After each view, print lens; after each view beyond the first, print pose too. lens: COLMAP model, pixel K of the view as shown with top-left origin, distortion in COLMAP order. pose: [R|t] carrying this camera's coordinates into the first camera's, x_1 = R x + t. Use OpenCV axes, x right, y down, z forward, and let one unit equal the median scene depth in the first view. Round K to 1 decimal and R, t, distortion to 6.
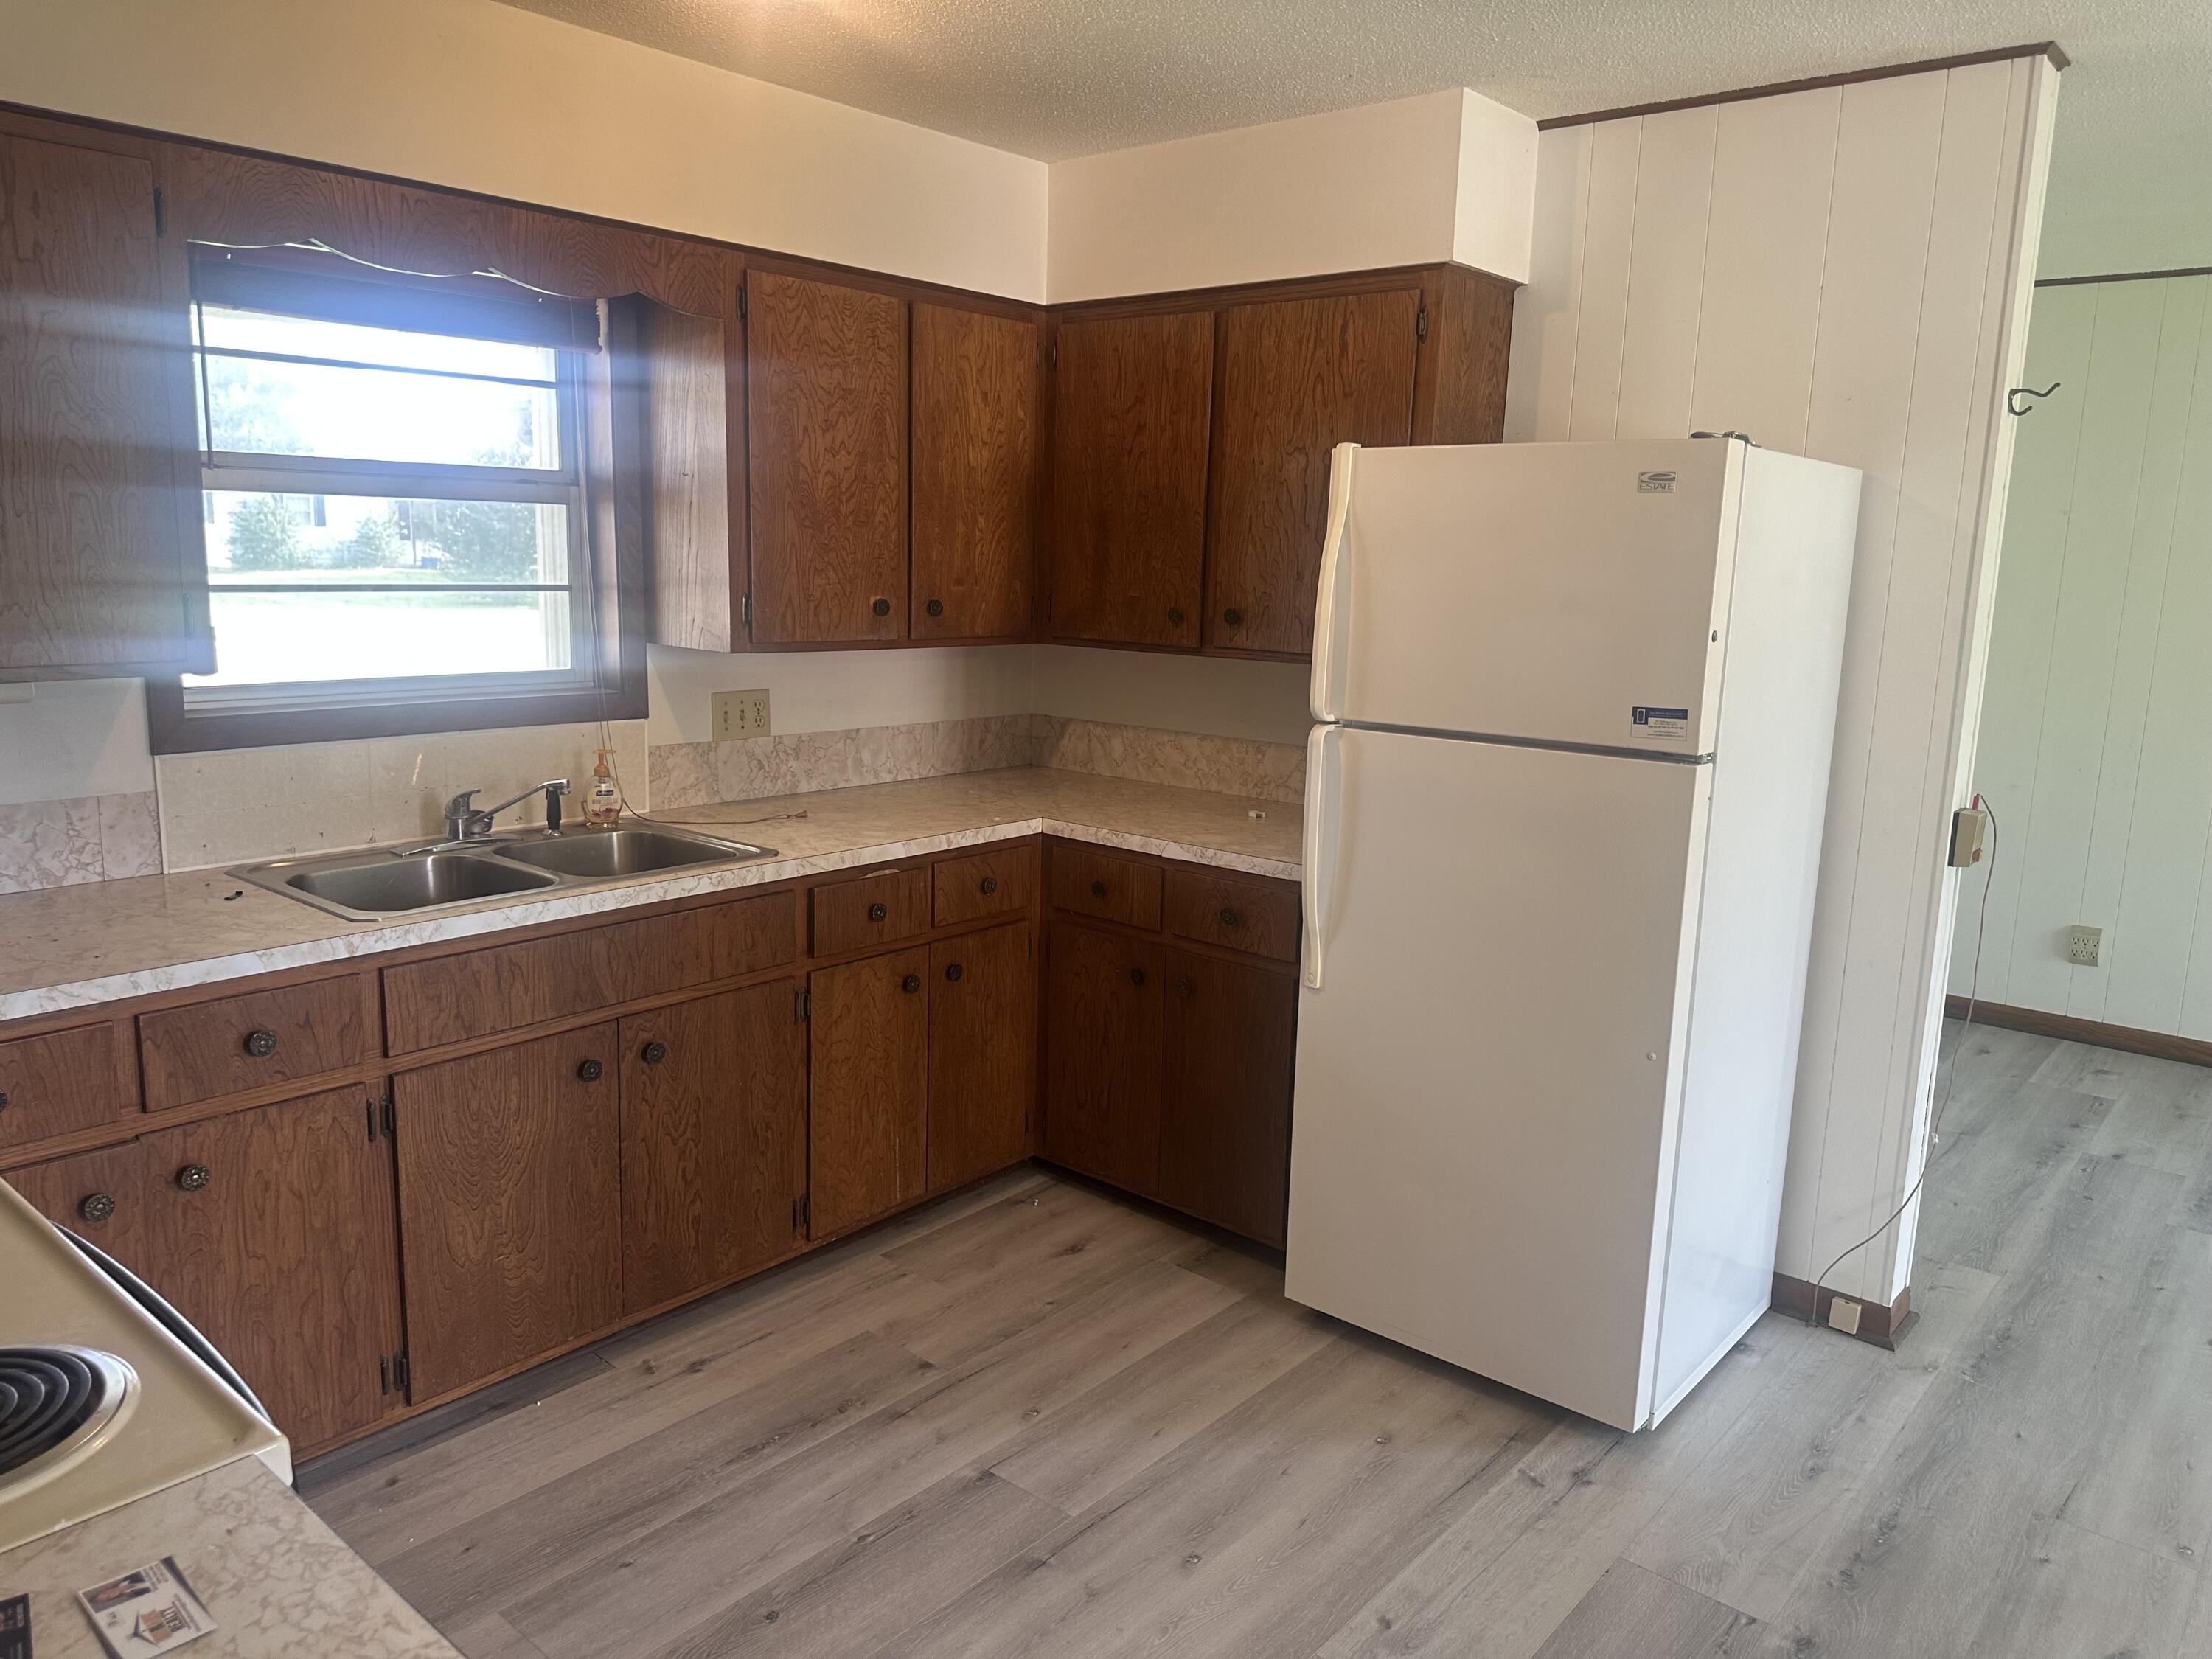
lens RADIAL K [[1548.5, 0, 1113.9], [0, 1548.5, 818.0], [0, 0, 1]] dist [0.155410, -0.261235]
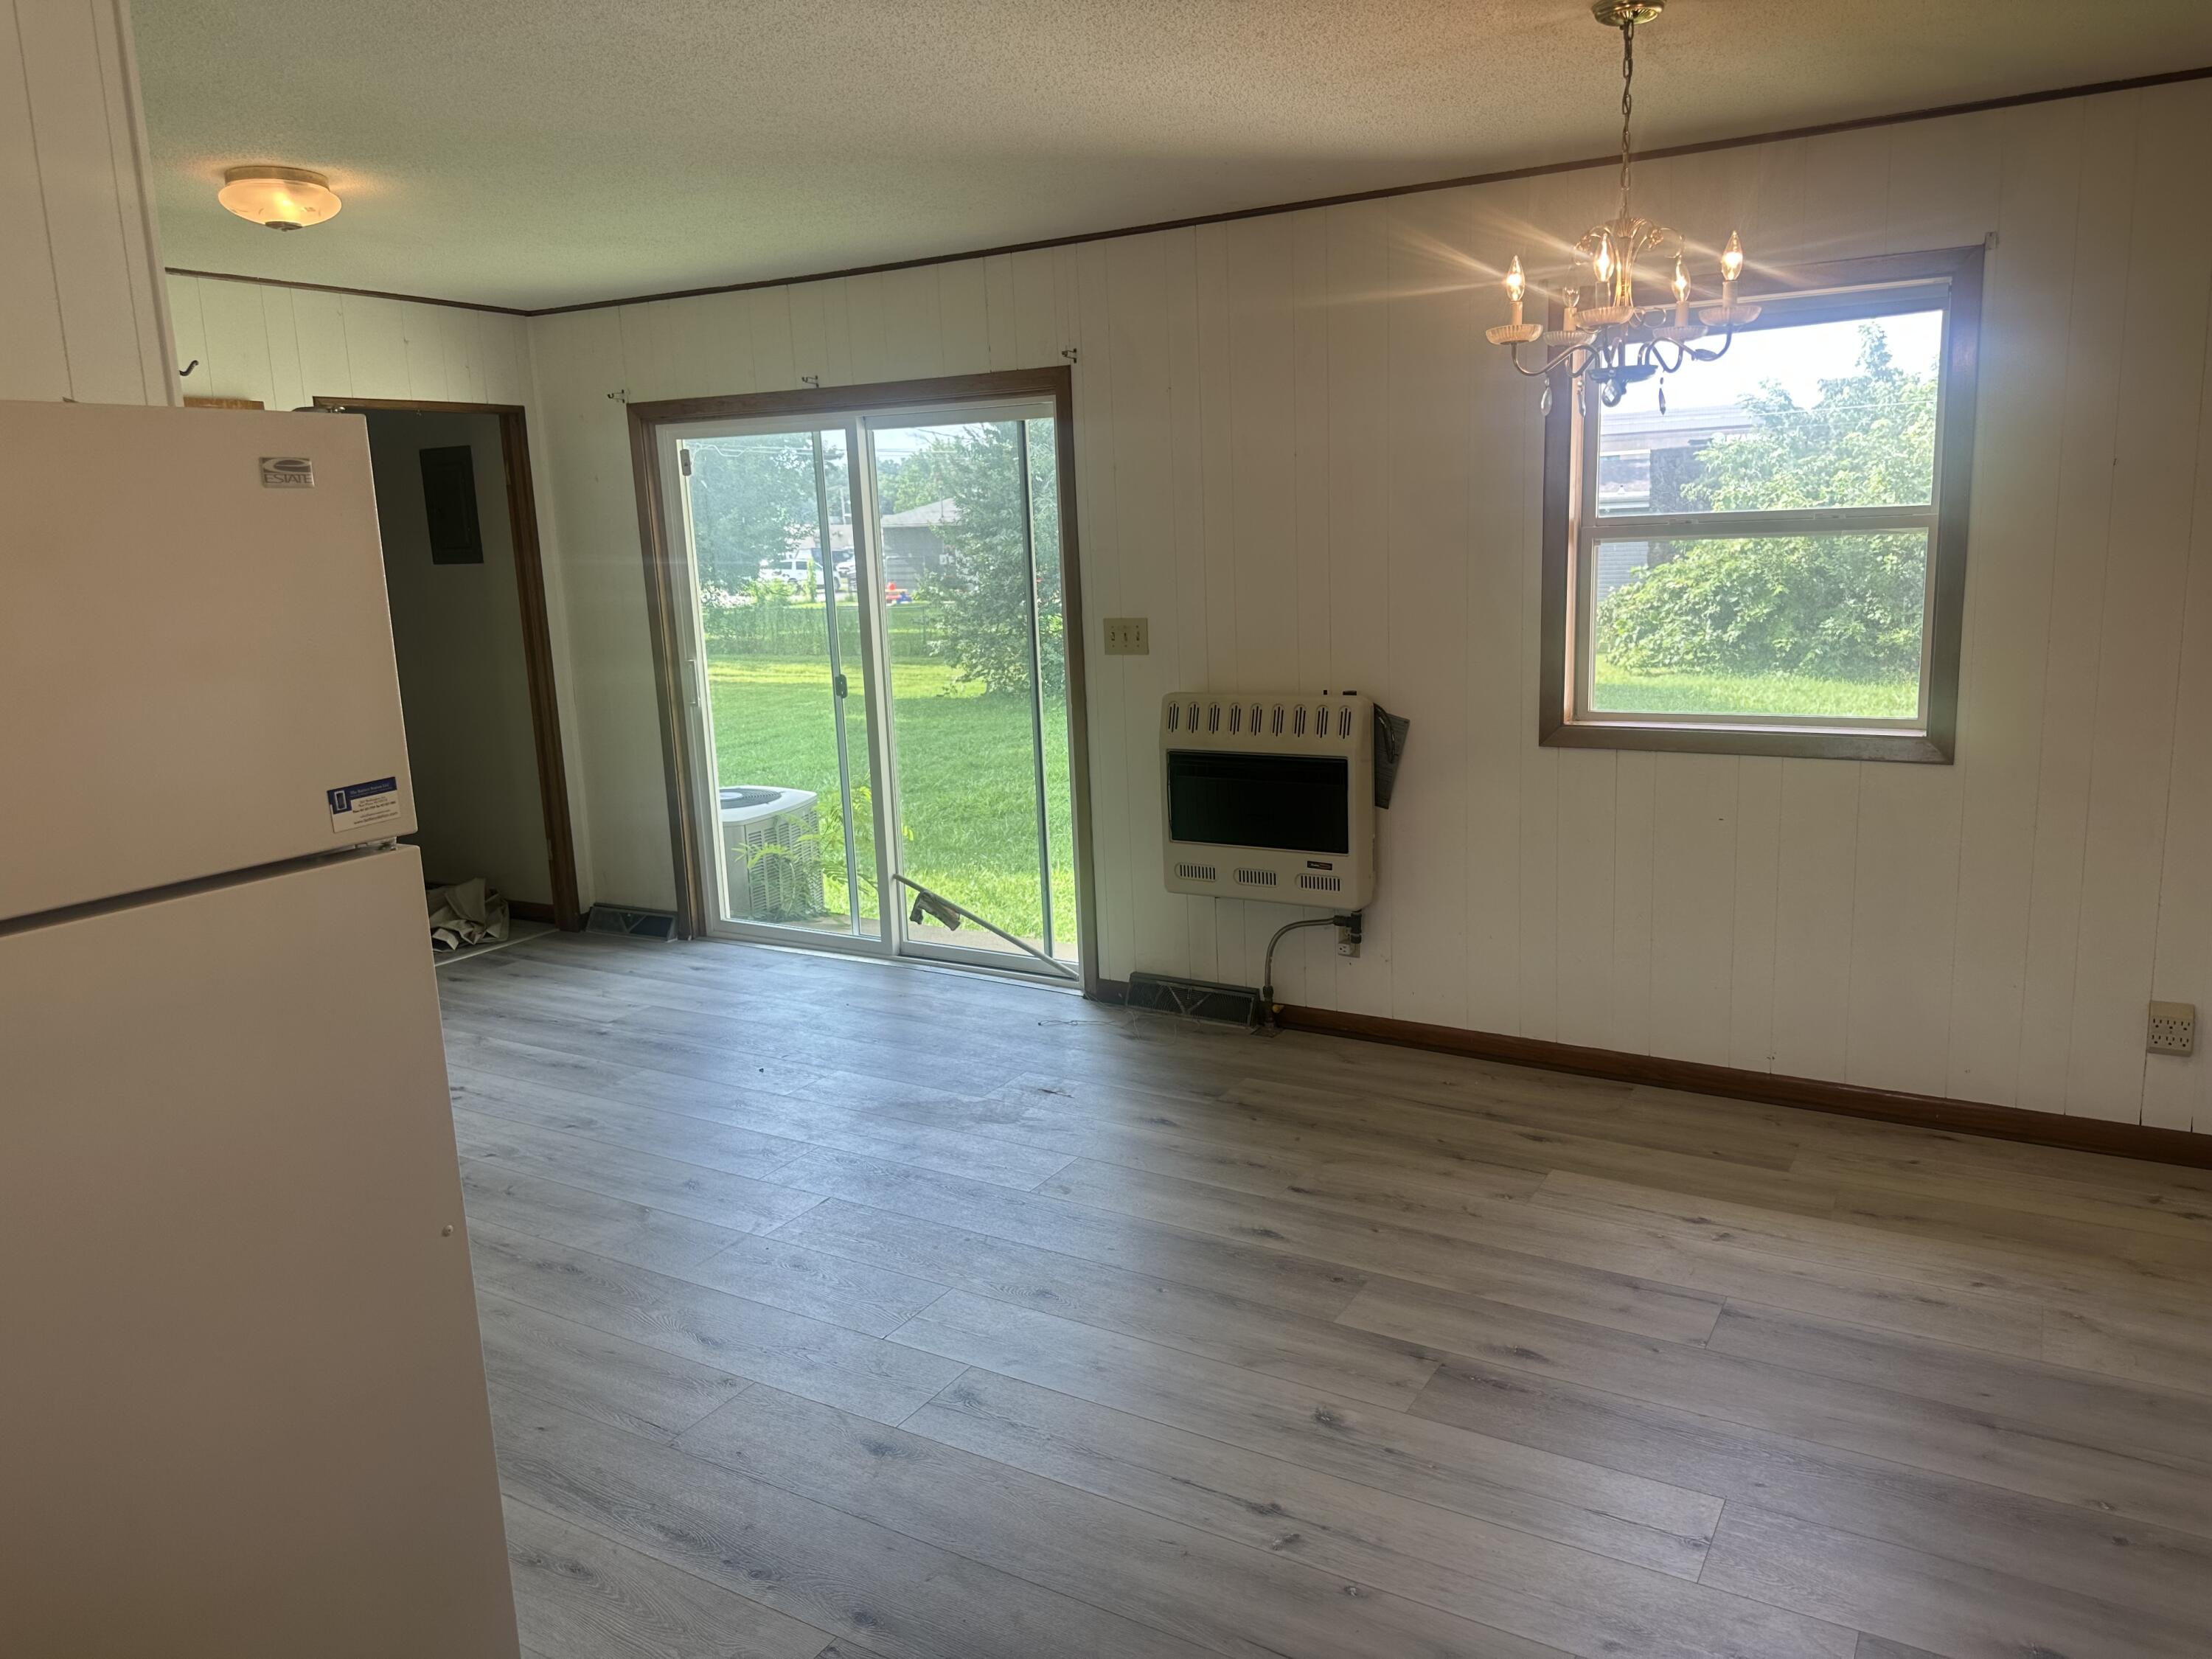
lens RADIAL K [[1548.5, 0, 1113.9], [0, 1548.5, 818.0], [0, 0, 1]] dist [0.155410, -0.261235]
pose [[-0.167593, -0.206657, 0.963953, -0.331308], [0.204953, 0.949116, 0.239110, -0.125360], [-0.964317, 0.237638, -0.116710, 0.598010]]
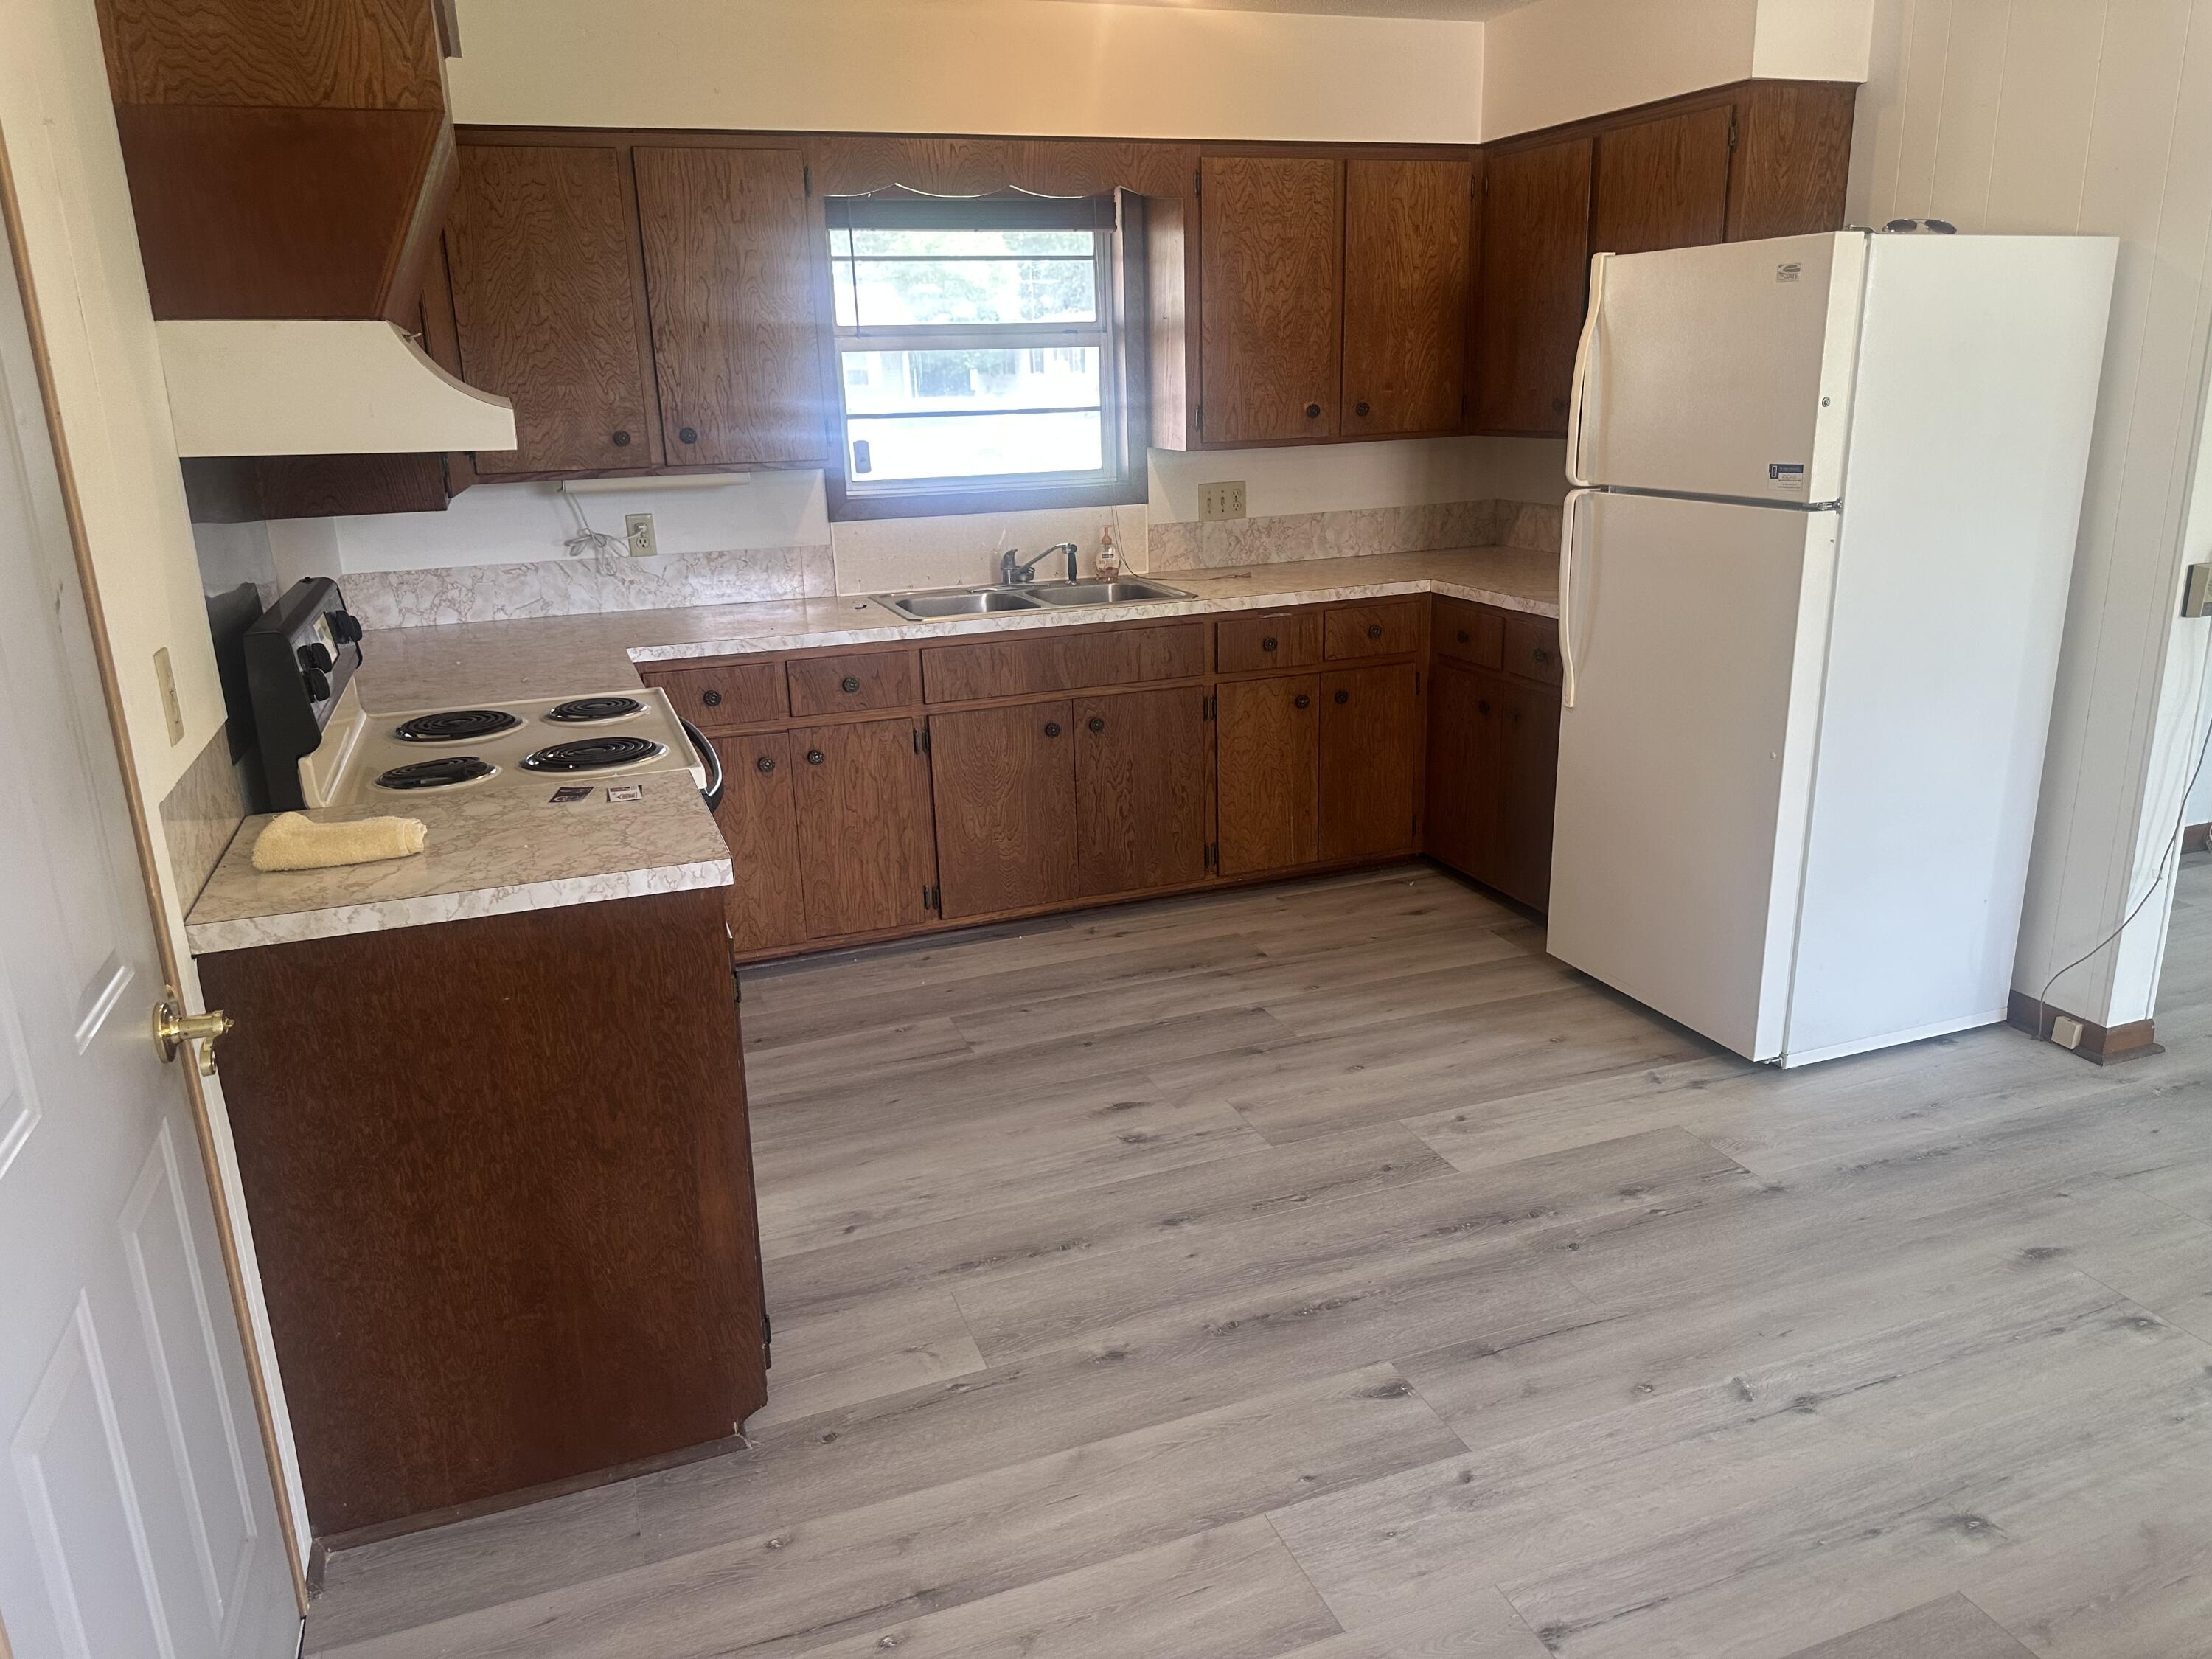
lens RADIAL K [[1548.5, 0, 1113.9], [0, 1548.5, 818.0], [0, 0, 1]] dist [0.155410, -0.261235]
pose [[0.875093, 0.082579, -0.476857, 0.393388], [-0.029947, 0.992686, 0.116950, 0.057909], [0.483027, -0.088062, 0.871166, -0.262183]]
